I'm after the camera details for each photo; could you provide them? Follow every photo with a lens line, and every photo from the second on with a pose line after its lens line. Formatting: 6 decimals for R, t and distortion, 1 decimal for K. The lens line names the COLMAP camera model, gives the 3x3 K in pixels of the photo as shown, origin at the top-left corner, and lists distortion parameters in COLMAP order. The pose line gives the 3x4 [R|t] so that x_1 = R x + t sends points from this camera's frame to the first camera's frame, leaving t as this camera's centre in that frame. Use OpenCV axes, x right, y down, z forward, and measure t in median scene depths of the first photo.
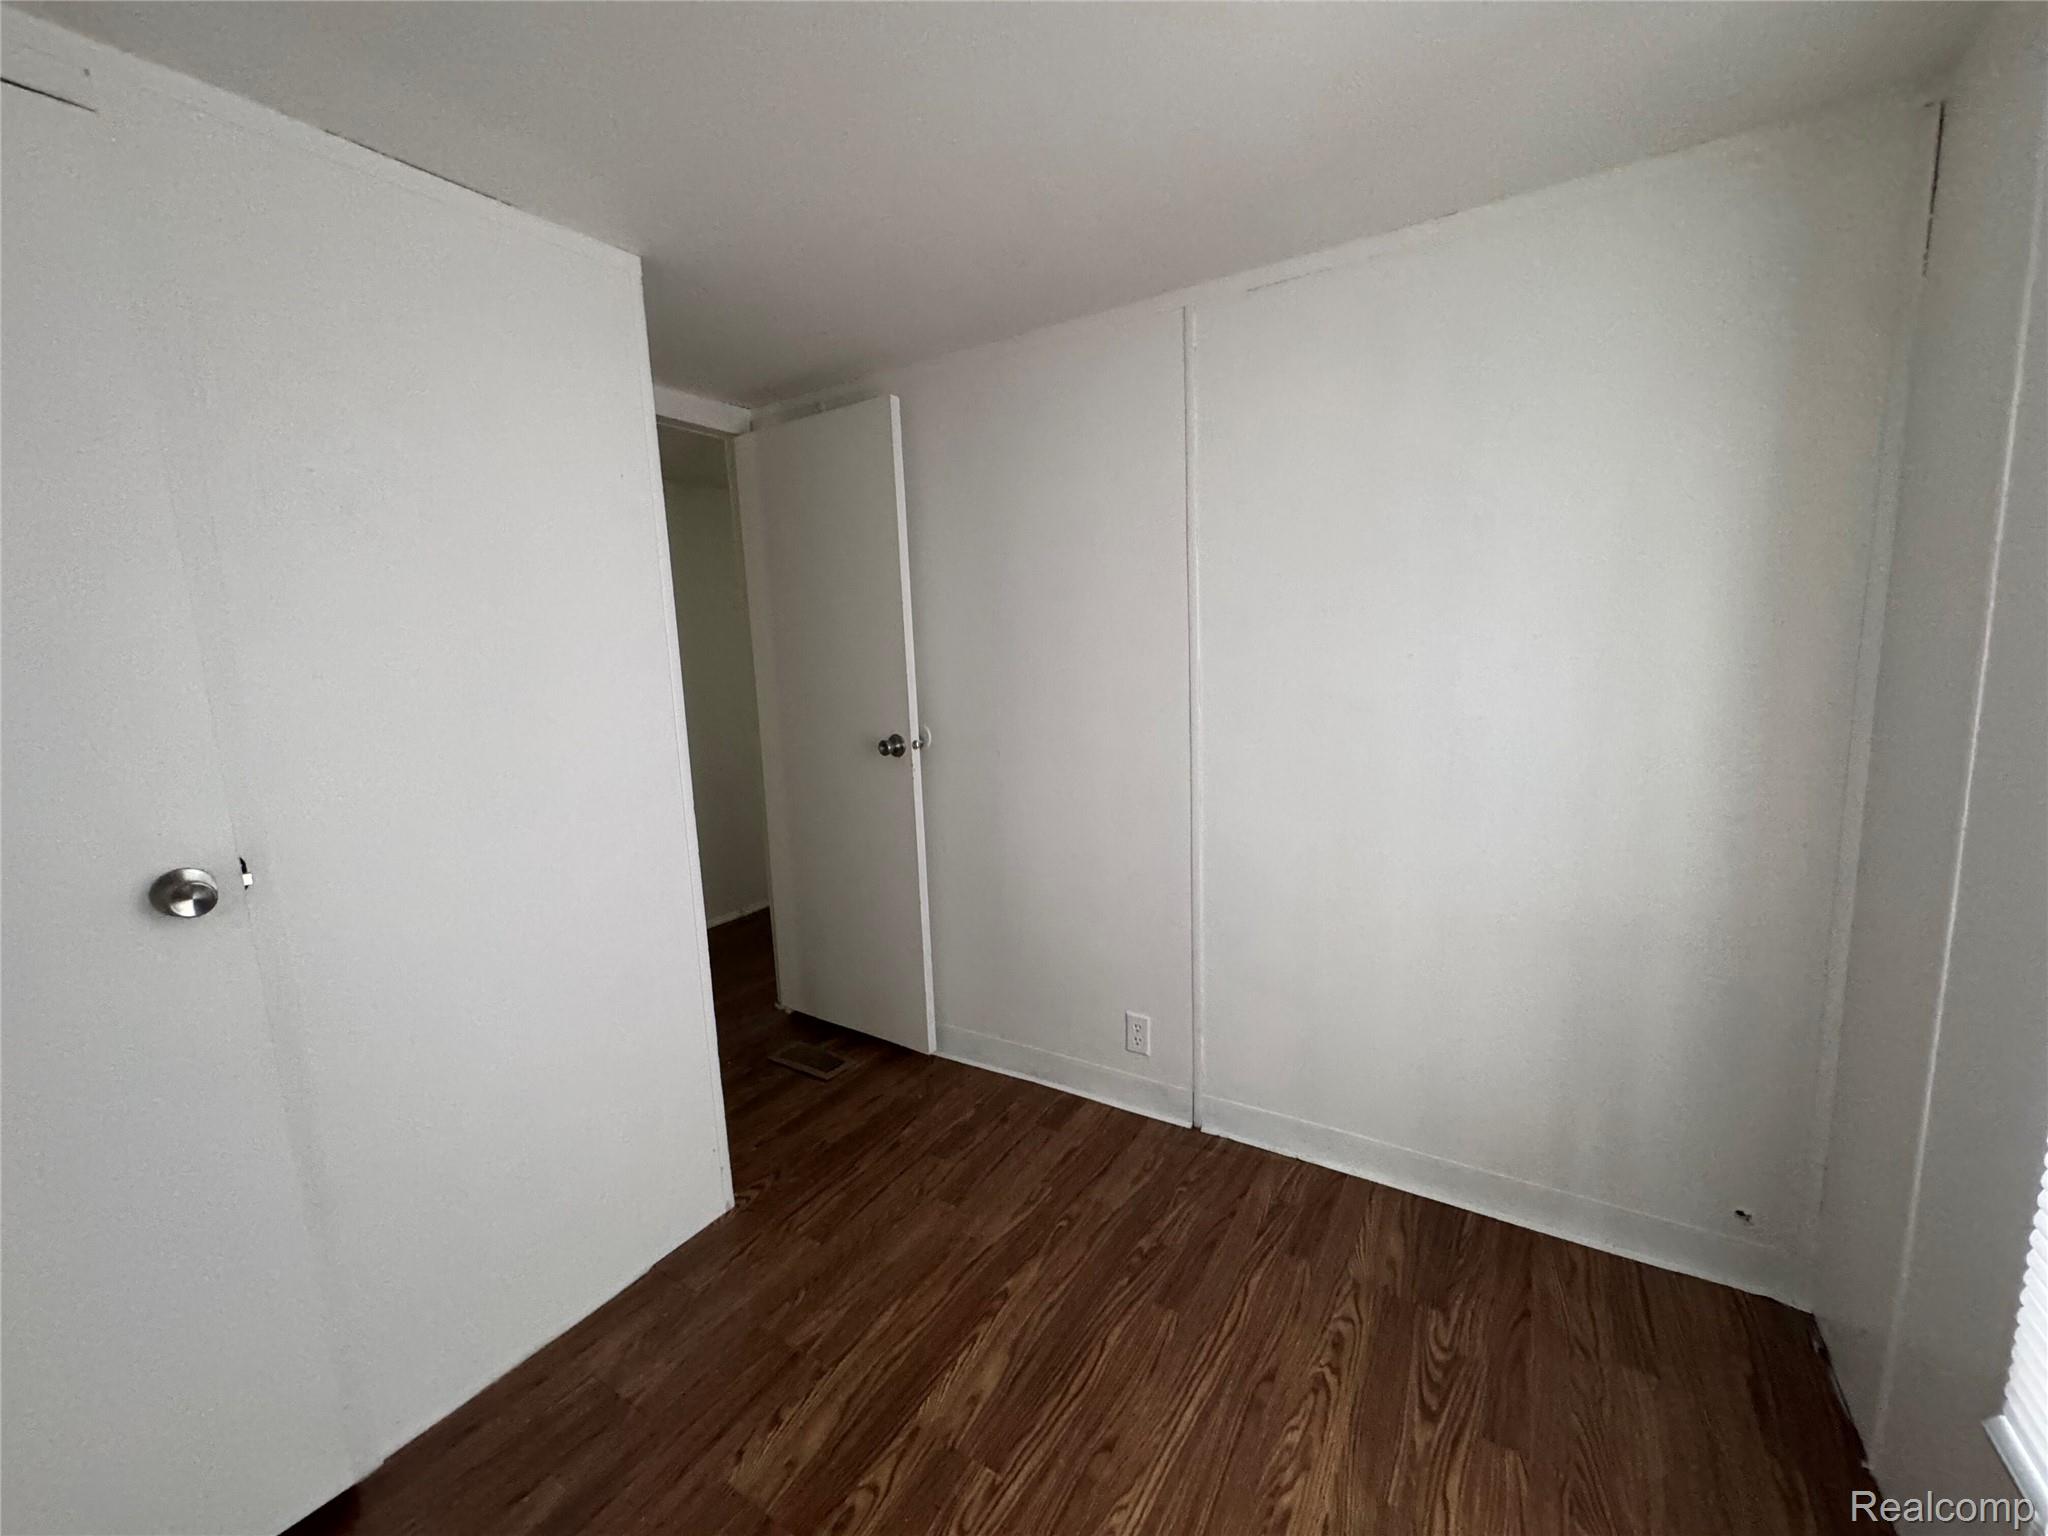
lens RADIAL K [[818.9, 0, 1031.8], [0, 818.9, 759.7], [0, 0, 1]] dist [0.002091, 0.000101]
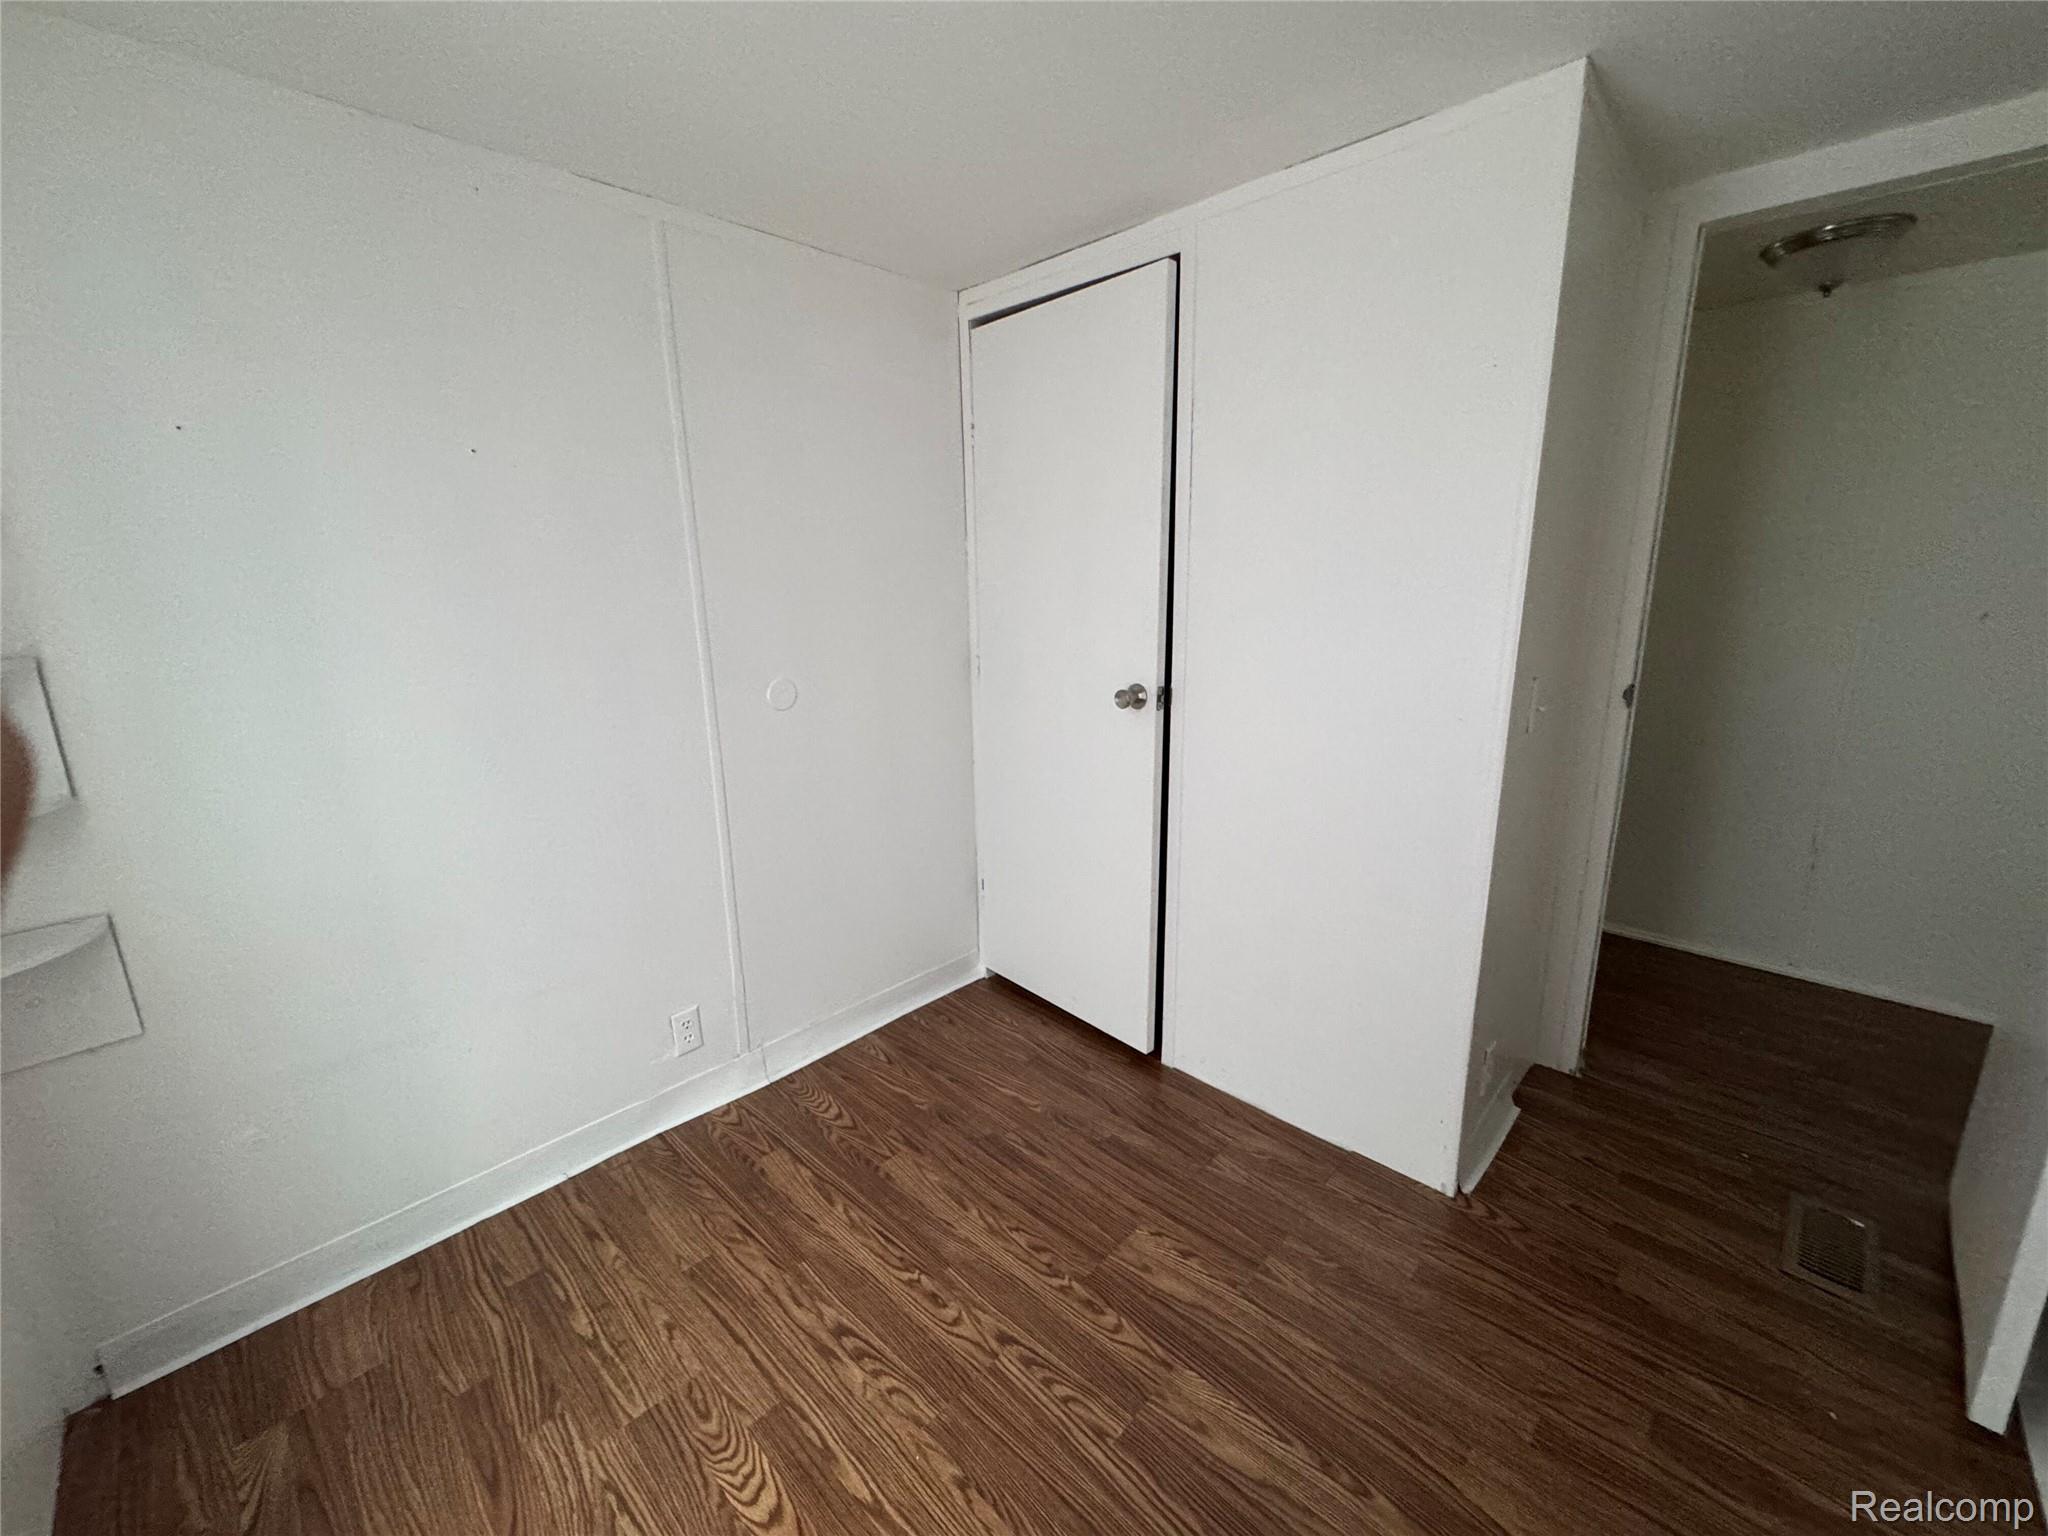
lens RADIAL K [[818.9, 0, 1039.3], [0, 818.9, 762.8], [0, 0, 1]] dist [0.002091, 0.000101]
pose [[-0.199478, 0.259386, -0.944948, 0.612220], [-0.116798, 0.951161, 0.285748, -0.160743], [0.972917, 0.167368, -0.159440, 0.810387]]
